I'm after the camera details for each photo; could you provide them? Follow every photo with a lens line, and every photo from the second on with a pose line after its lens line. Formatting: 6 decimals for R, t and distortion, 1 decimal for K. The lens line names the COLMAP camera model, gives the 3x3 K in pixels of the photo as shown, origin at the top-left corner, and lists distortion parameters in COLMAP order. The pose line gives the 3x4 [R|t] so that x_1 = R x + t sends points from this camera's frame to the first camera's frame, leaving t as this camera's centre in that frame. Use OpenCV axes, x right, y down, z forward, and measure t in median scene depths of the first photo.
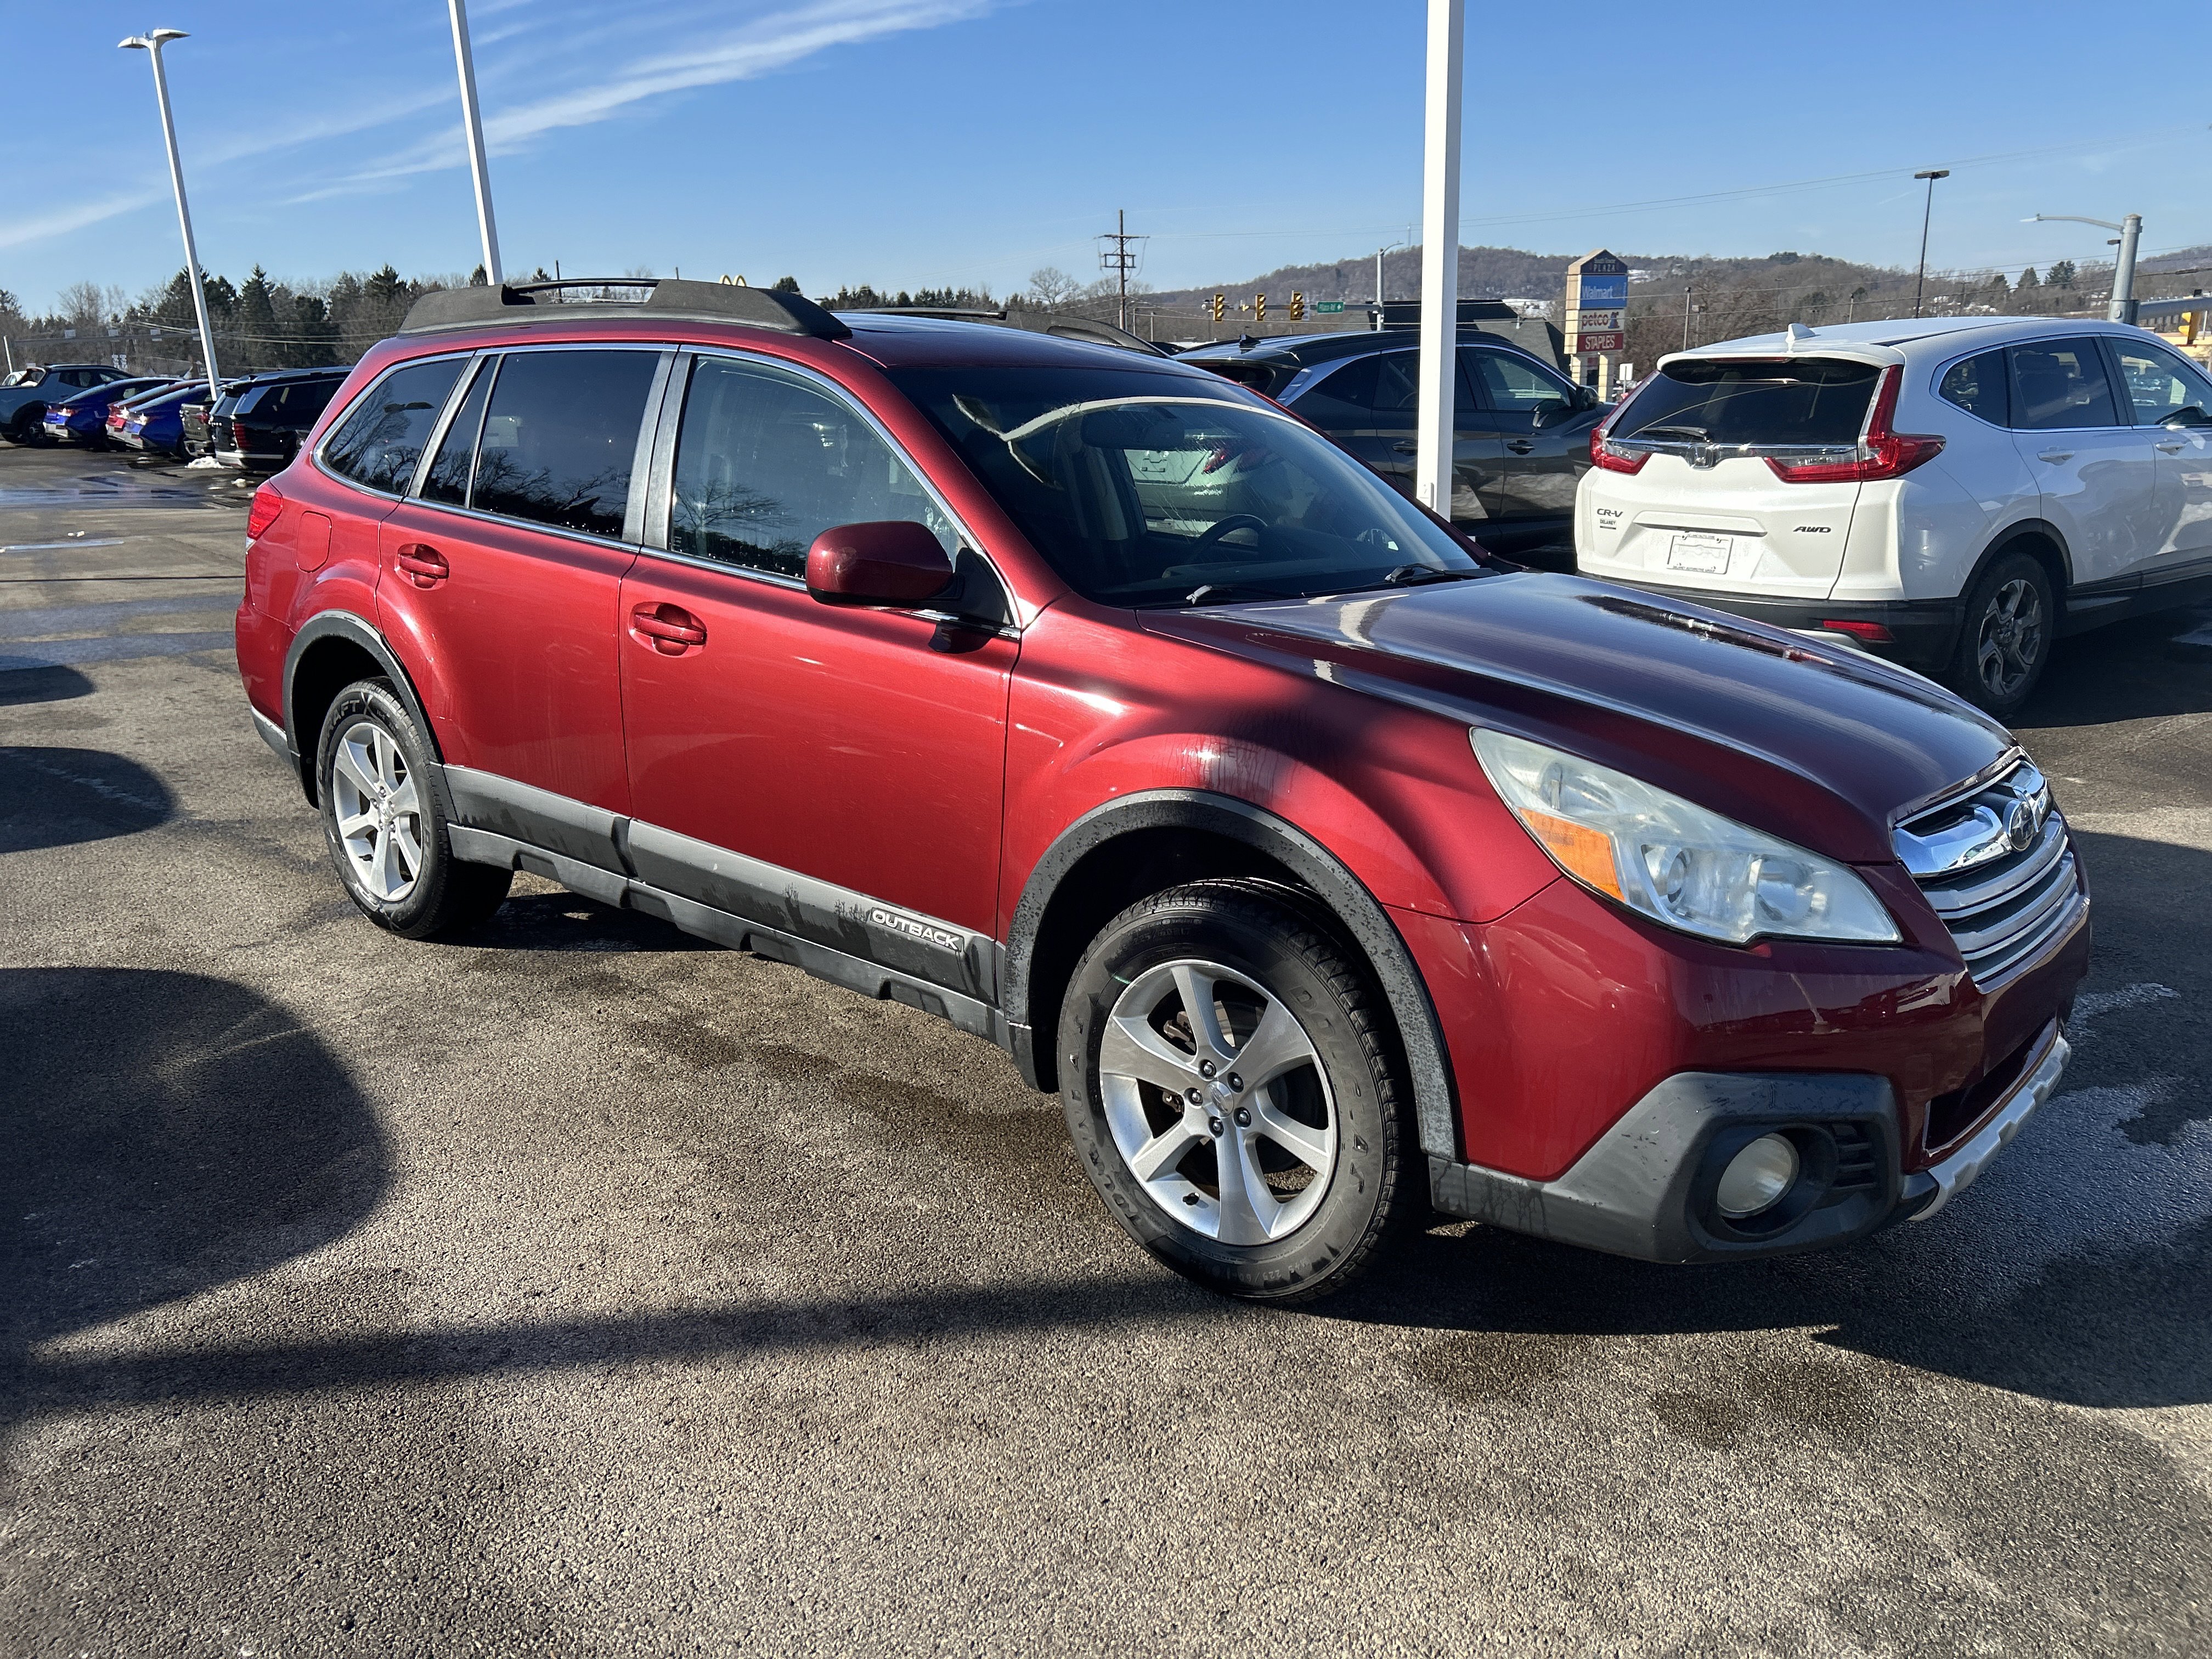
lens RADIAL K [[1761.4, 0, 1106.0], [0, 1761.4, 829.5], [0, 0, 1]] dist [0.049699, -0.049704]
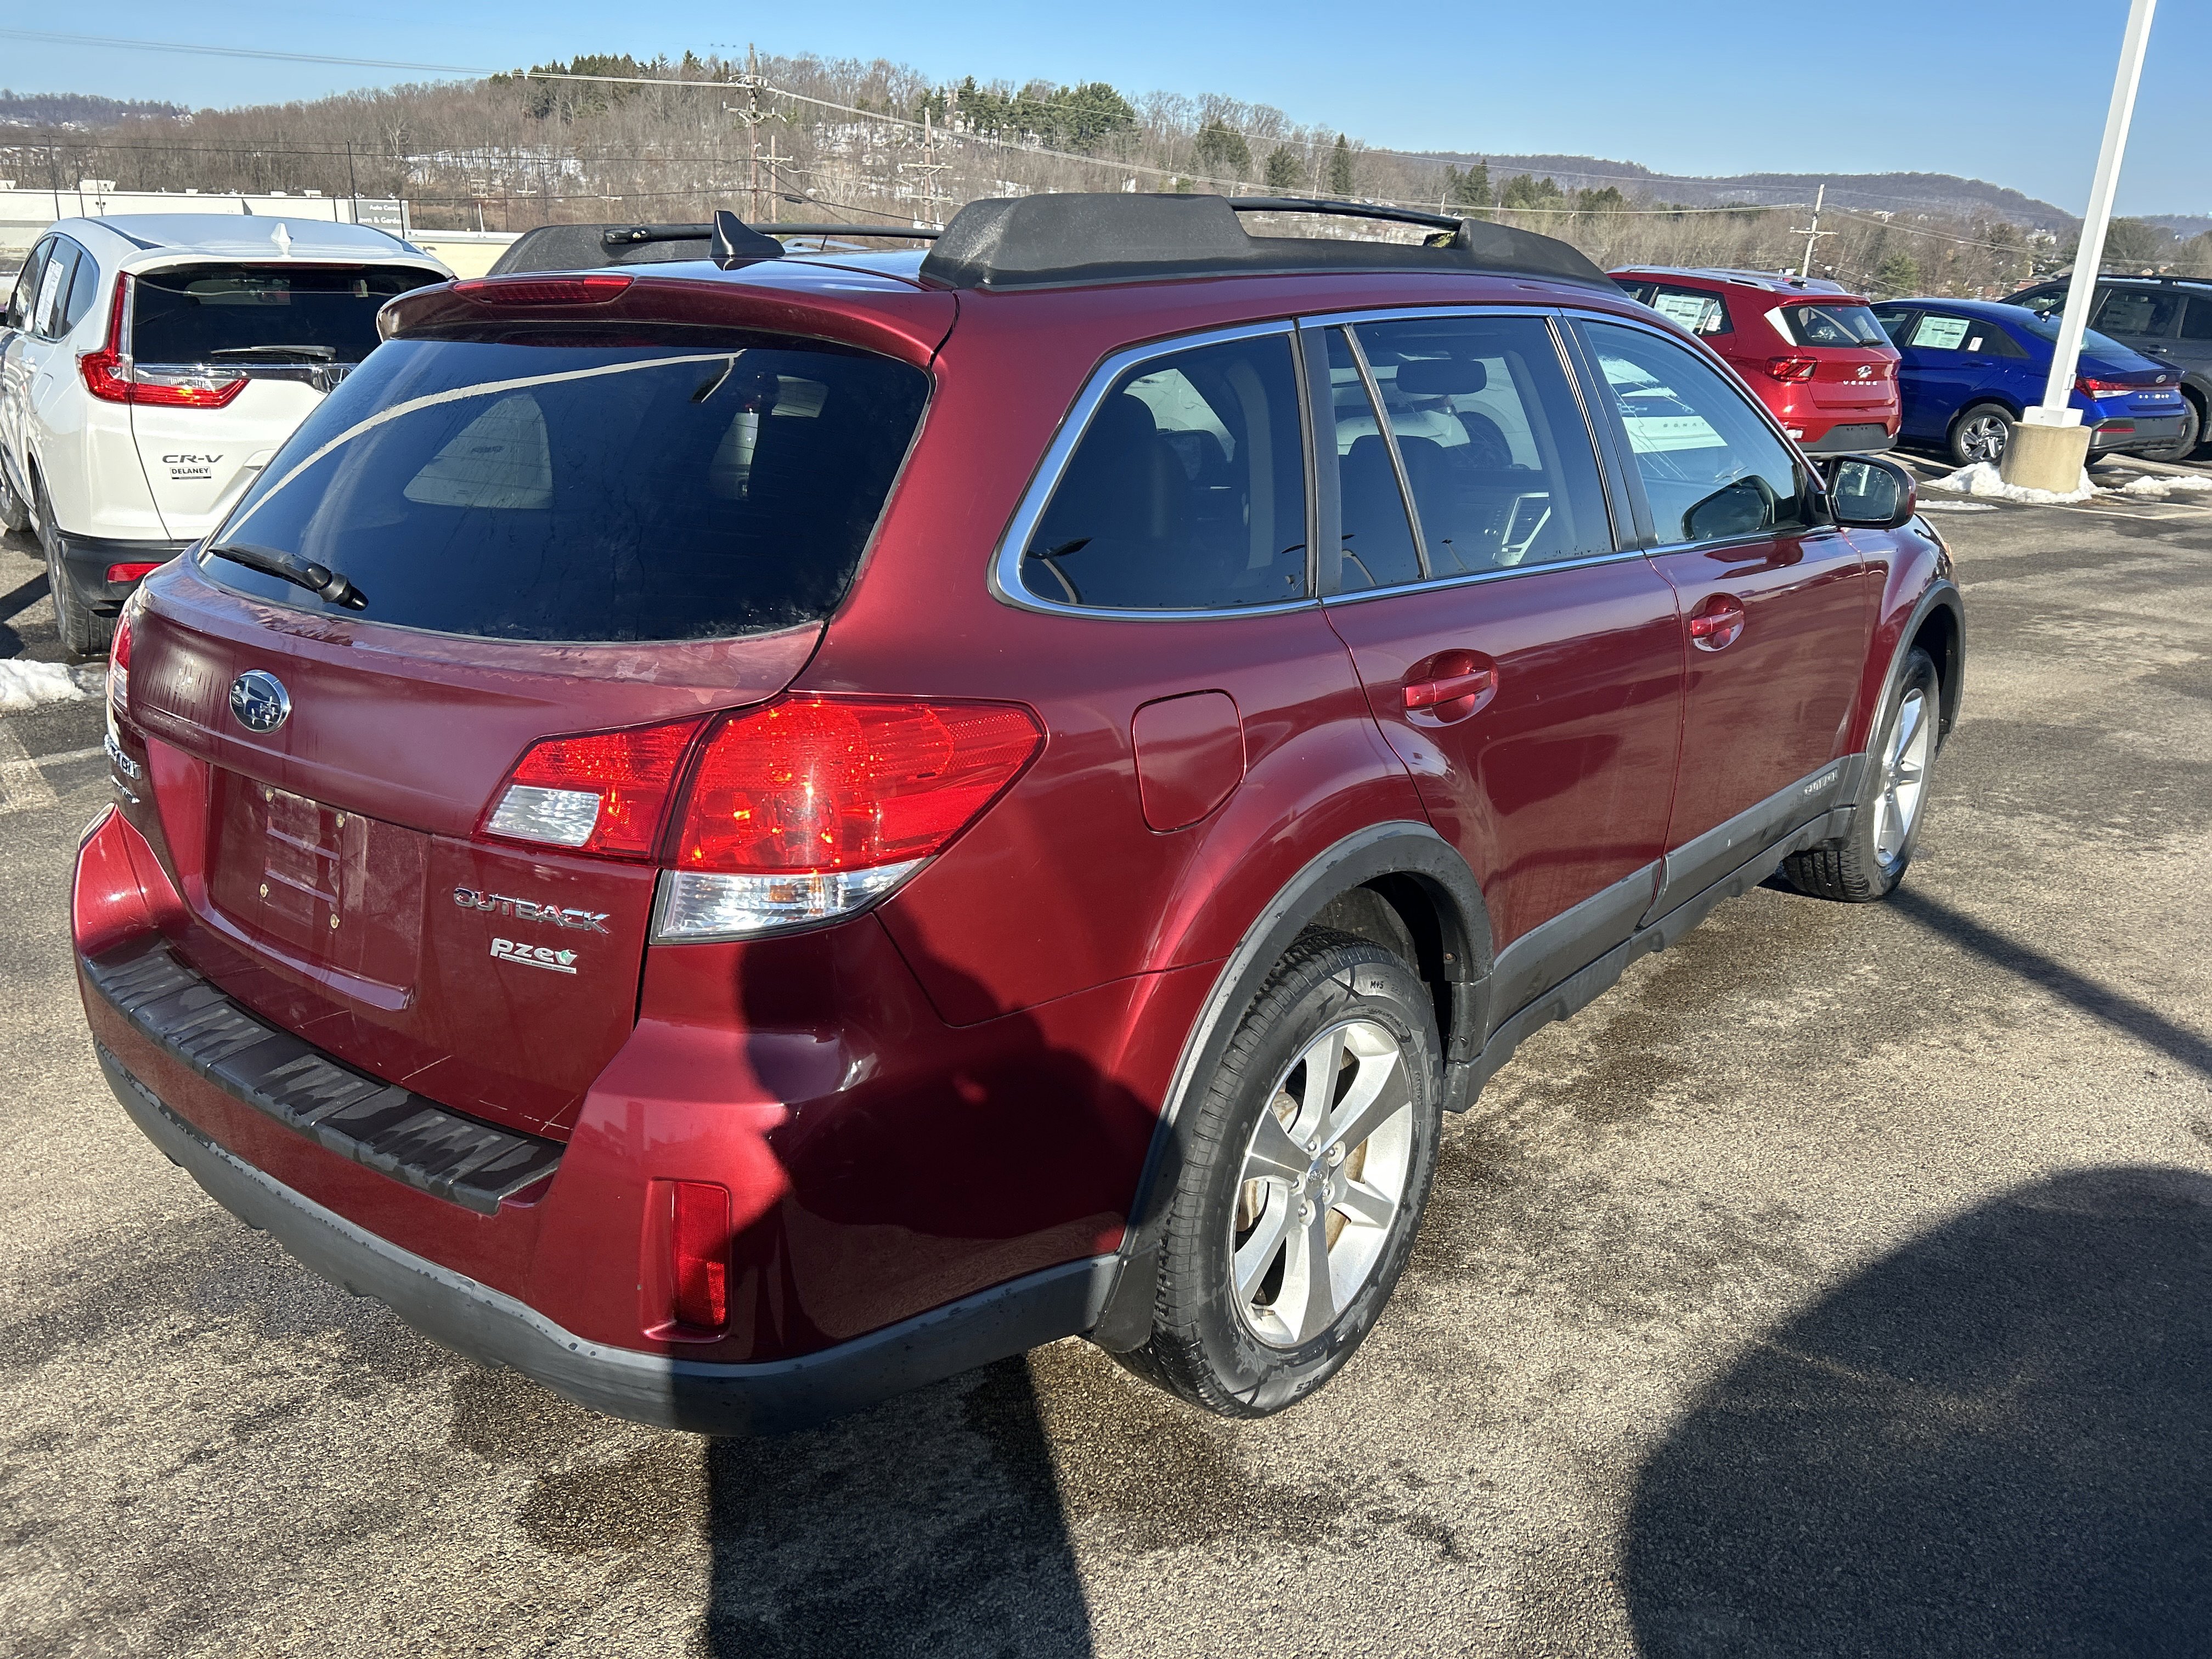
lens RADIAL K [[1672.1, 0, 1170.8], [0, 1672.1, 820.1], [0, 0, 1]] dist [0.058715, -0.066291]
pose [[-0.064137, -0.316084, 0.946561, -1.042008], [0.233735, 0.917372, 0.322175, -0.353353], [-0.970183, 0.241908, 0.015042, 1.228552]]
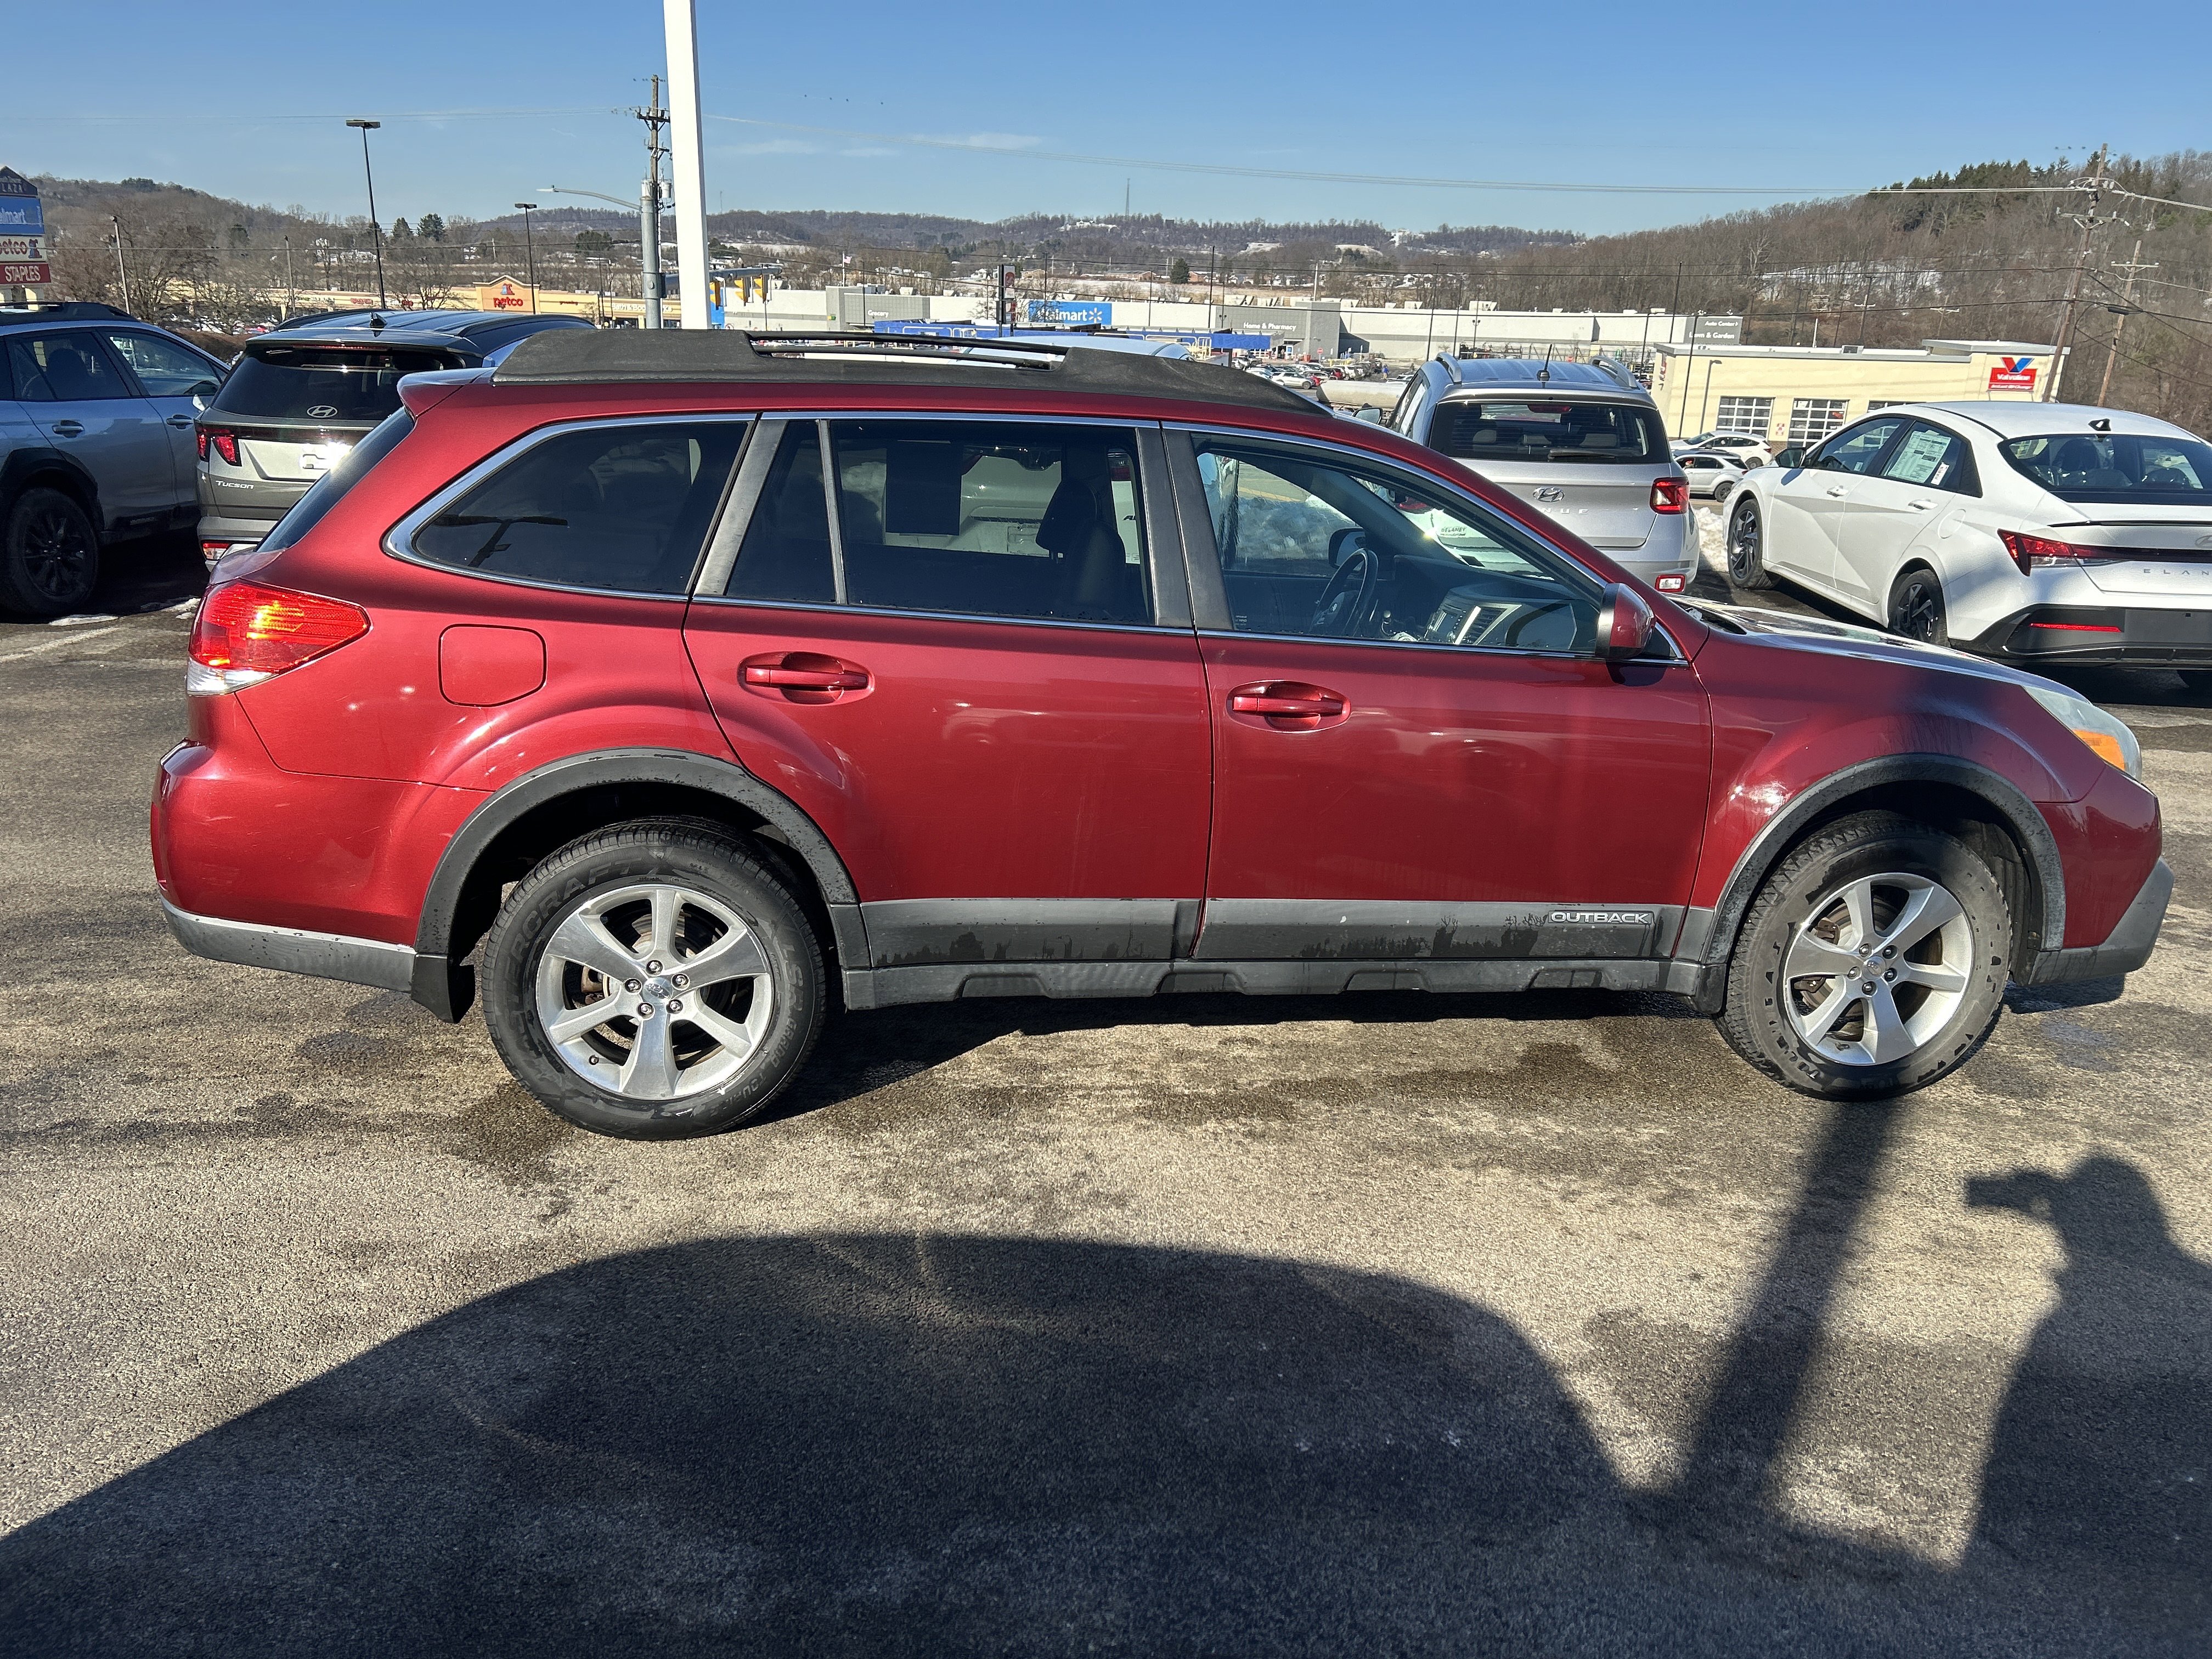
lens RADIAL K [[1738.1, 0, 1161.2], [0, 1738.1, 829.1], [0, 0, 1]] dist [0.072619, -0.072087]
pose [[0.629003, -0.191113, 0.753546, -1.022411], [0.165001, 0.980047, 0.110827, -0.159407], [-0.759691, 0.054626, 0.647986, 0.382708]]
